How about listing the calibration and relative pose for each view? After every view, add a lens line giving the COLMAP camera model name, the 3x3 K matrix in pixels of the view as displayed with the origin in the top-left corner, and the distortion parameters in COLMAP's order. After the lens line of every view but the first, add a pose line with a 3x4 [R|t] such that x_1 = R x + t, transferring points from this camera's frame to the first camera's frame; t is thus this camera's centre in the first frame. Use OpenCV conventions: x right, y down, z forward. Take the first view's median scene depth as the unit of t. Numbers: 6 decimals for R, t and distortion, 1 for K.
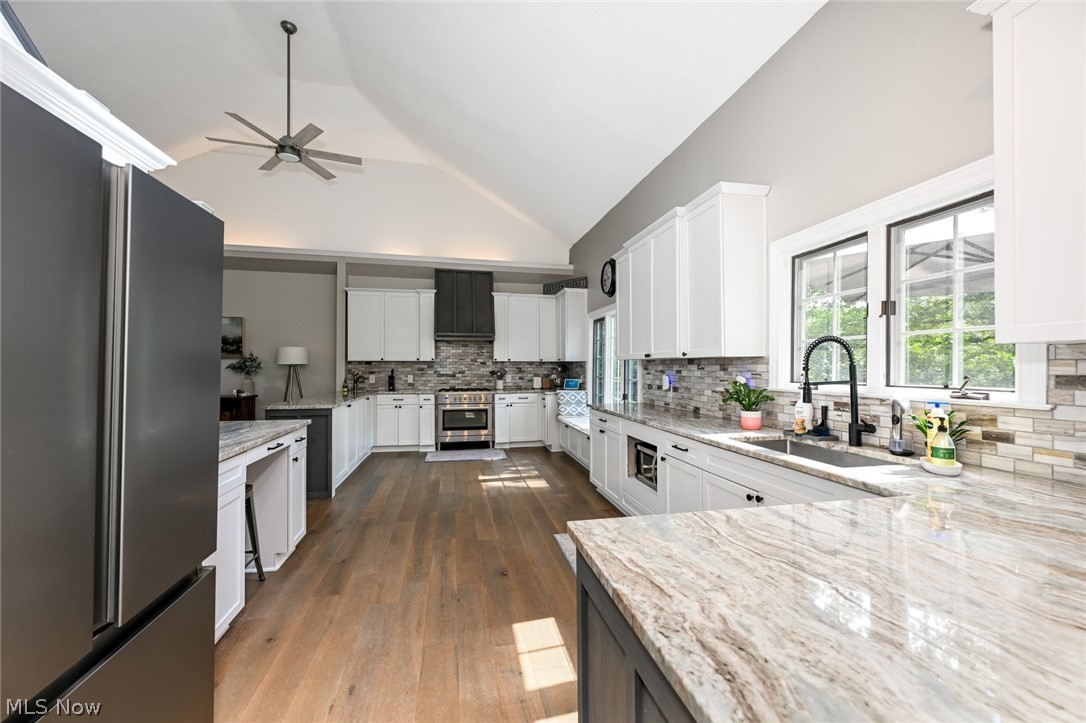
lens RADIAL K [[433.8, 0, 540.0], [0, 433.8, 361.6], [0, 0, 1]] dist [-0.000198, 0.000600]
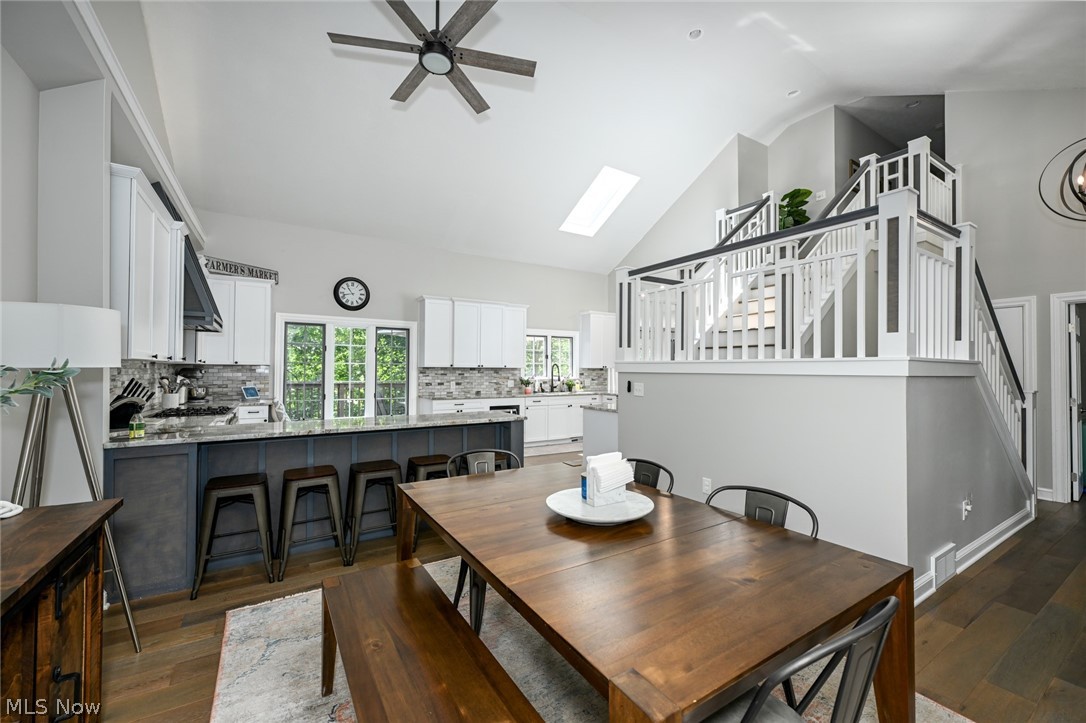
lens RADIAL K [[433.8, 0, 543.4], [0, 433.8, 362.6], [0, 0, 1]] dist [-0.000198, 0.000600]
pose [[-0.348476, 0.015006, 0.937197, -1.556142], [-0.014393, 0.999668, -0.021358, 0.008023], [-0.937207, -0.020932, -0.348145, 1.315902]]
